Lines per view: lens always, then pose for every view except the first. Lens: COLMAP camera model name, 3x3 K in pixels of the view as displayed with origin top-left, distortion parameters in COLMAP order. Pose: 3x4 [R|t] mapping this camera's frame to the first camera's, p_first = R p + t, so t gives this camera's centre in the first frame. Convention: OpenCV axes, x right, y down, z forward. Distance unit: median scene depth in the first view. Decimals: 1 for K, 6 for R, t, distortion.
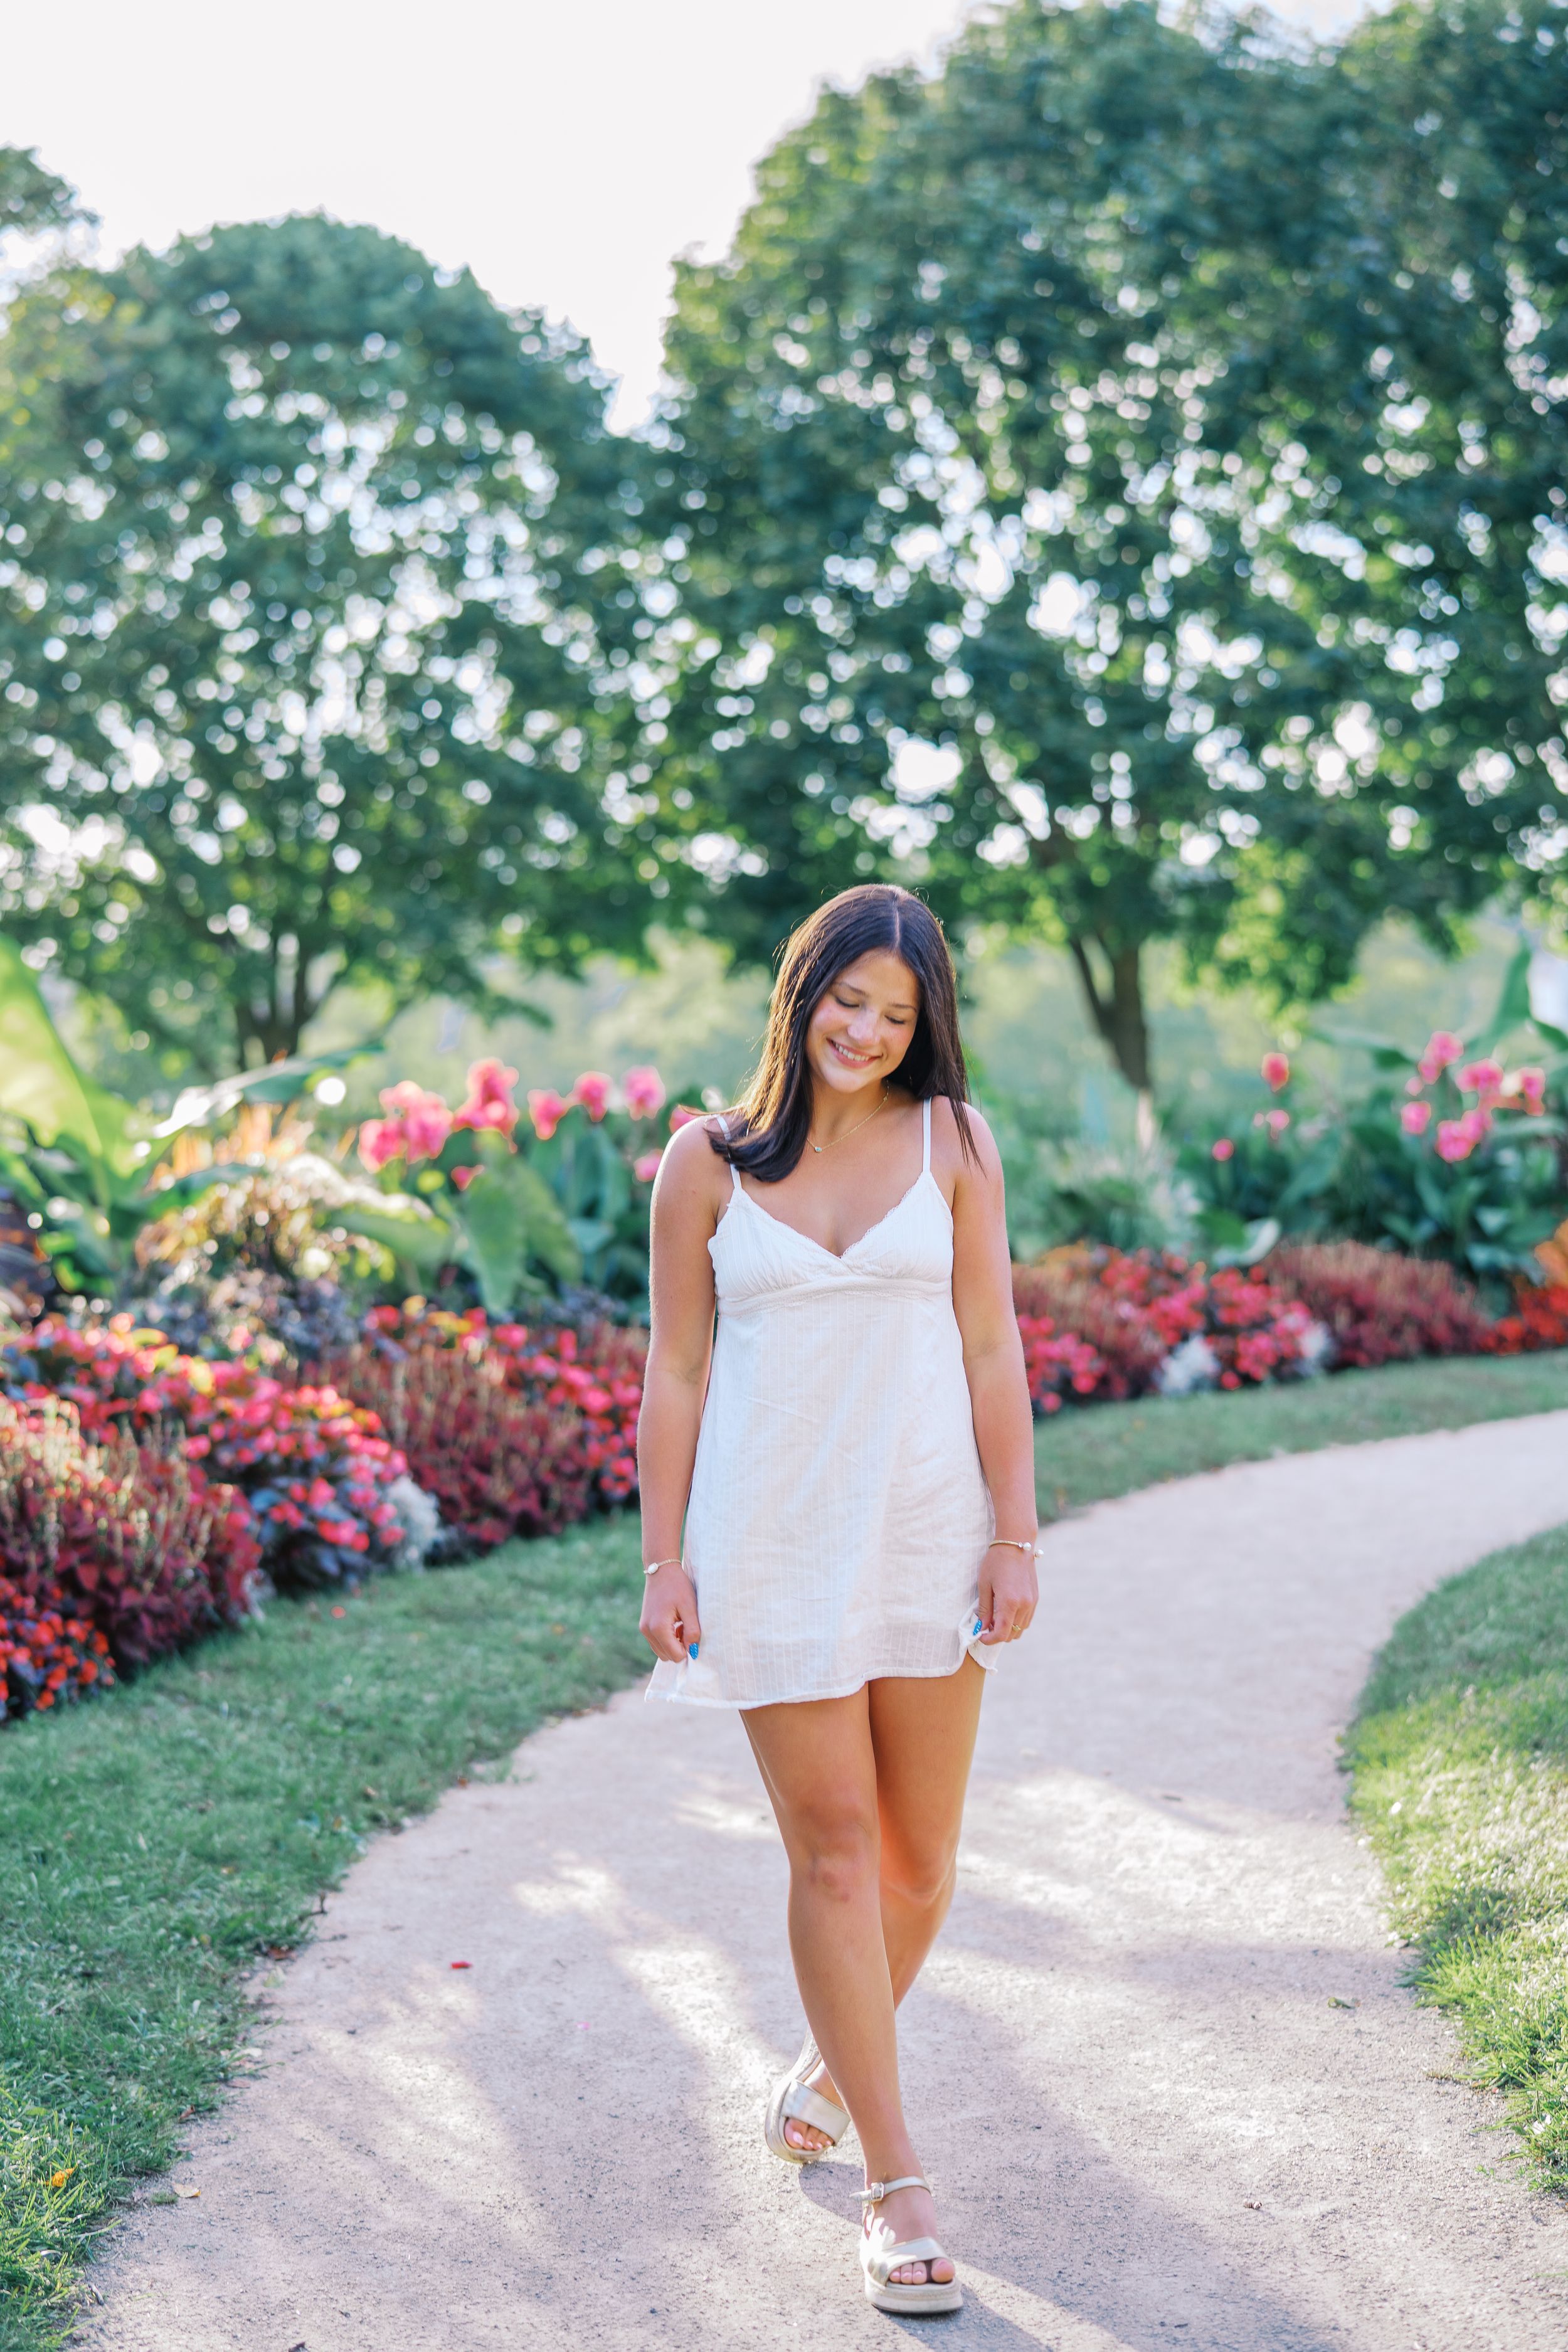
lens RADIAL K [[3233.0, 0, 784.0], [0, 3233.0, 1176.0], [0, 0, 1]] dist [0.012813, -0.027653]
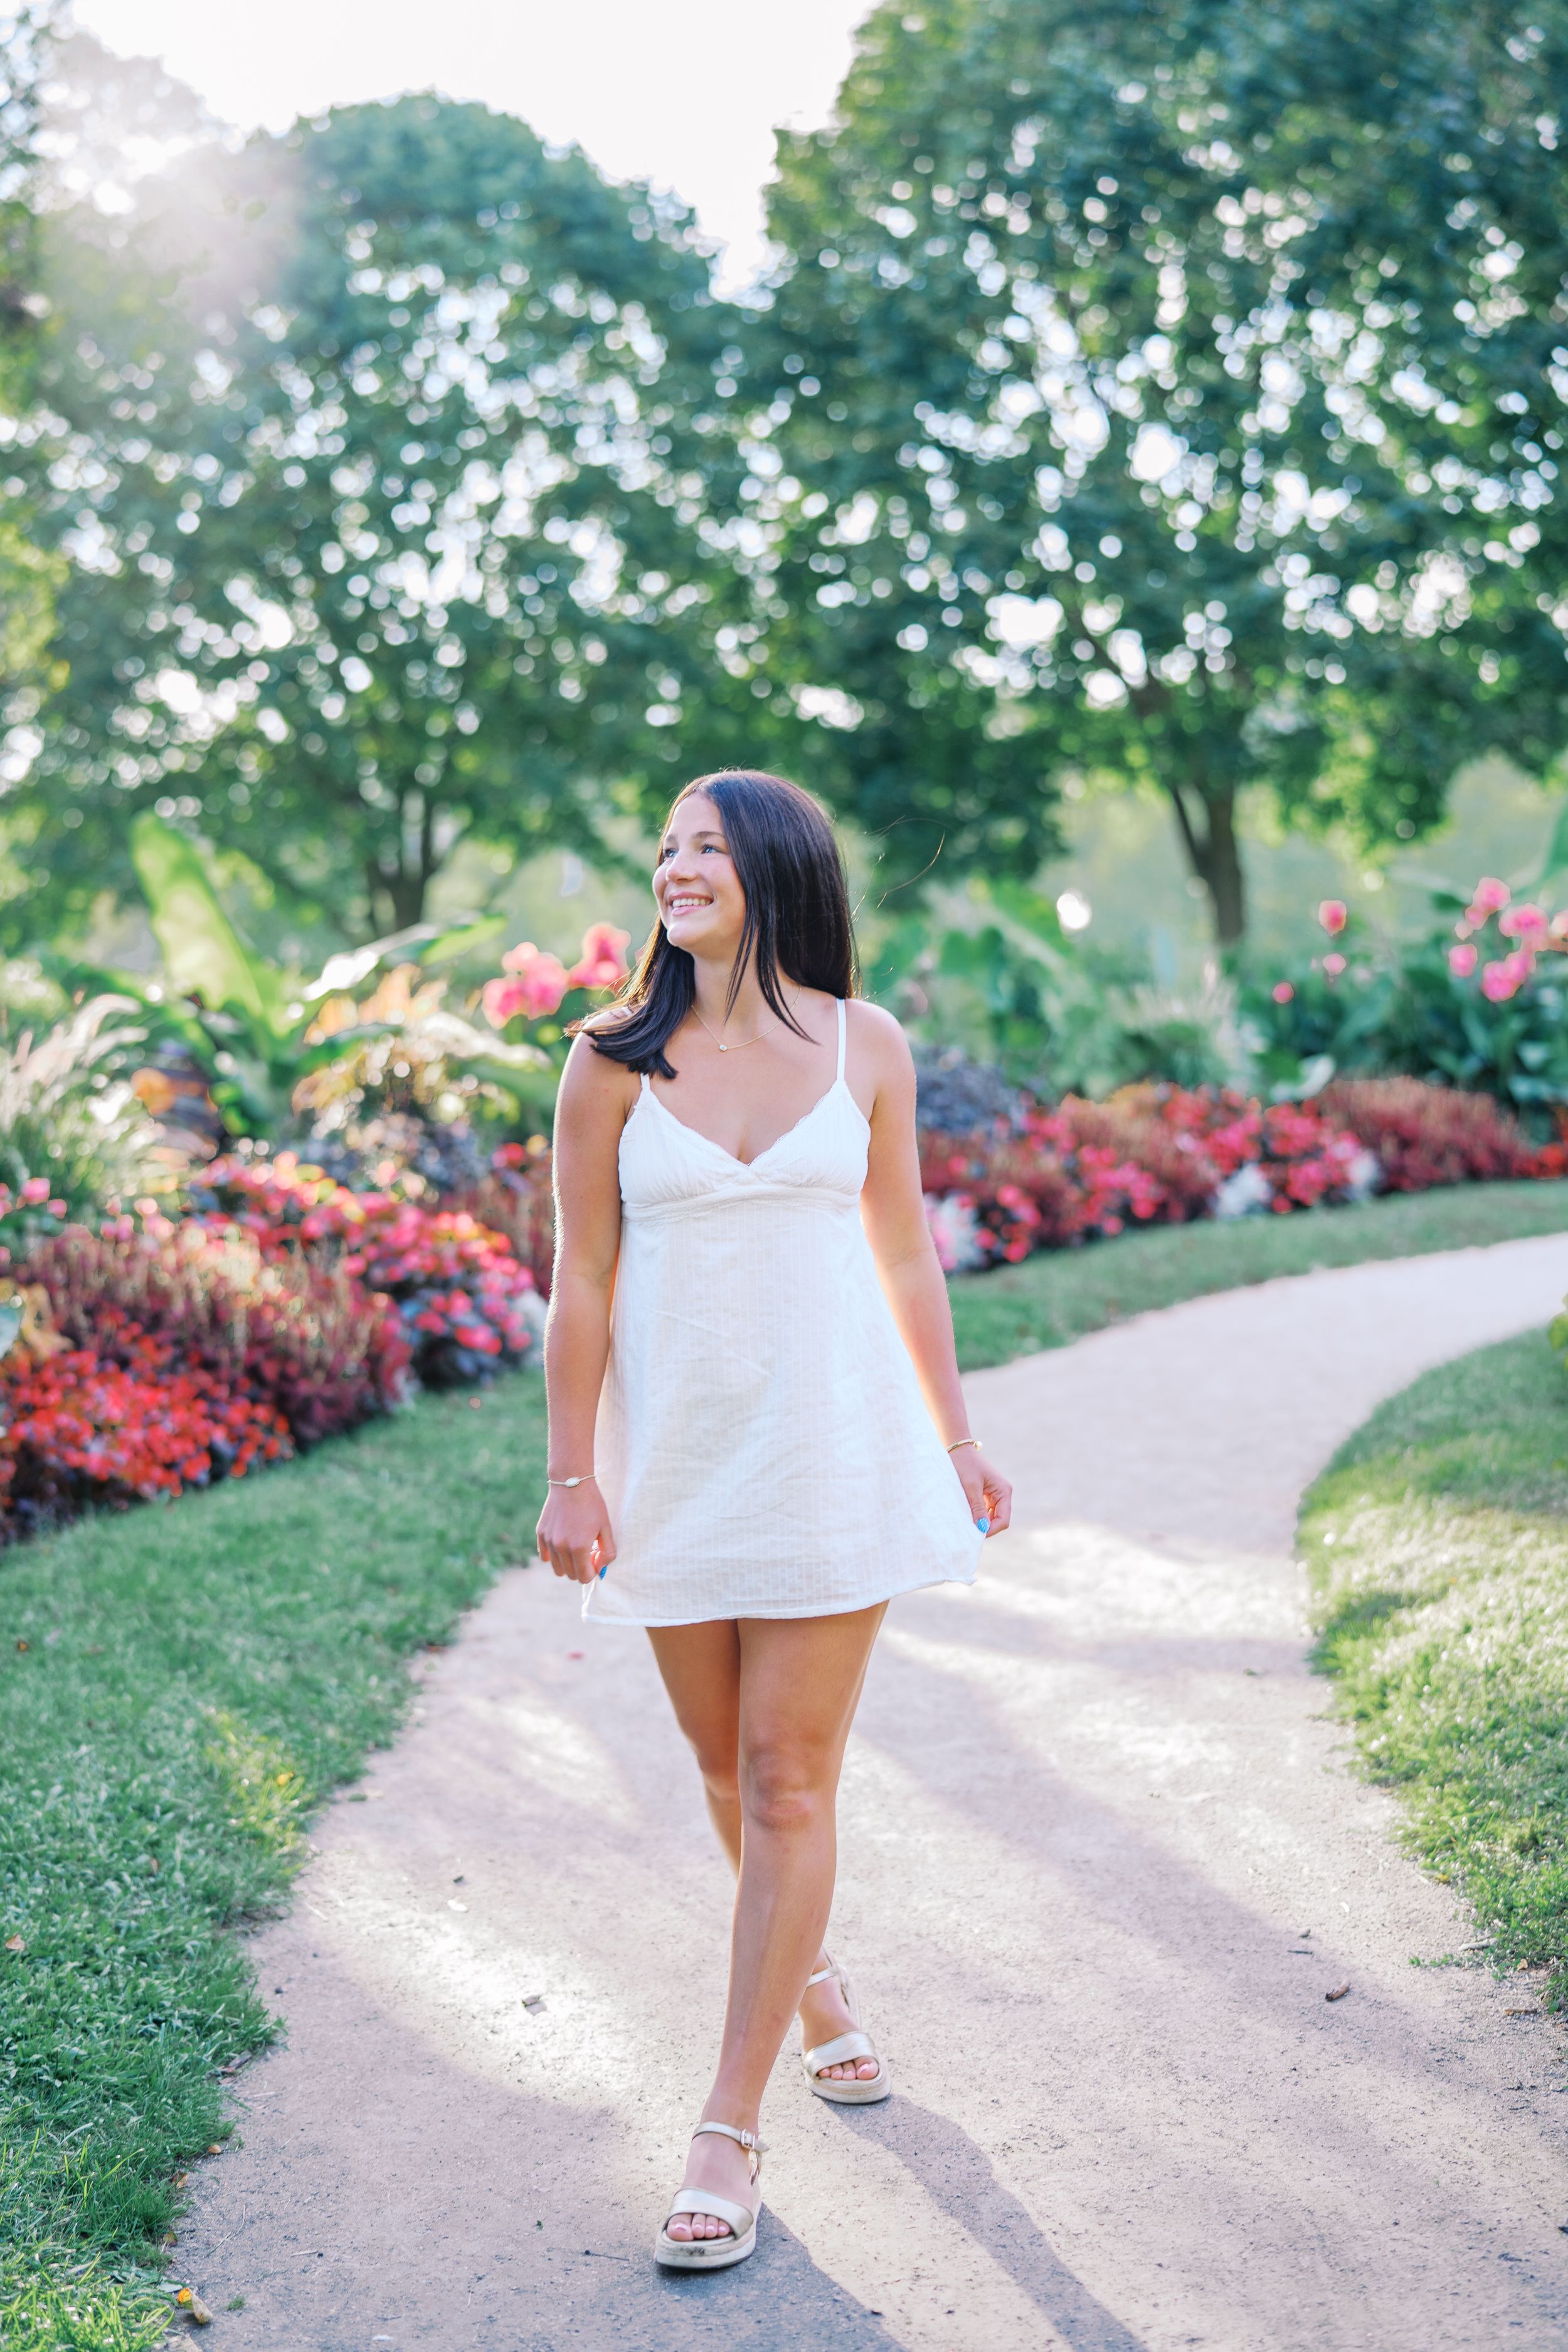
lens RADIAL K [[3417.0, 0, 784.0], [0, 3417.0, 1176.0], [0, 0, 1]] dist [-0.002610, 0.061581]
pose [[0.998952, -0.011306, -0.044343, 0.014233], [0.013465, 0.998723, 0.048693, -0.003467], [0.043736, -0.049239, 0.997829, -0.108099]]
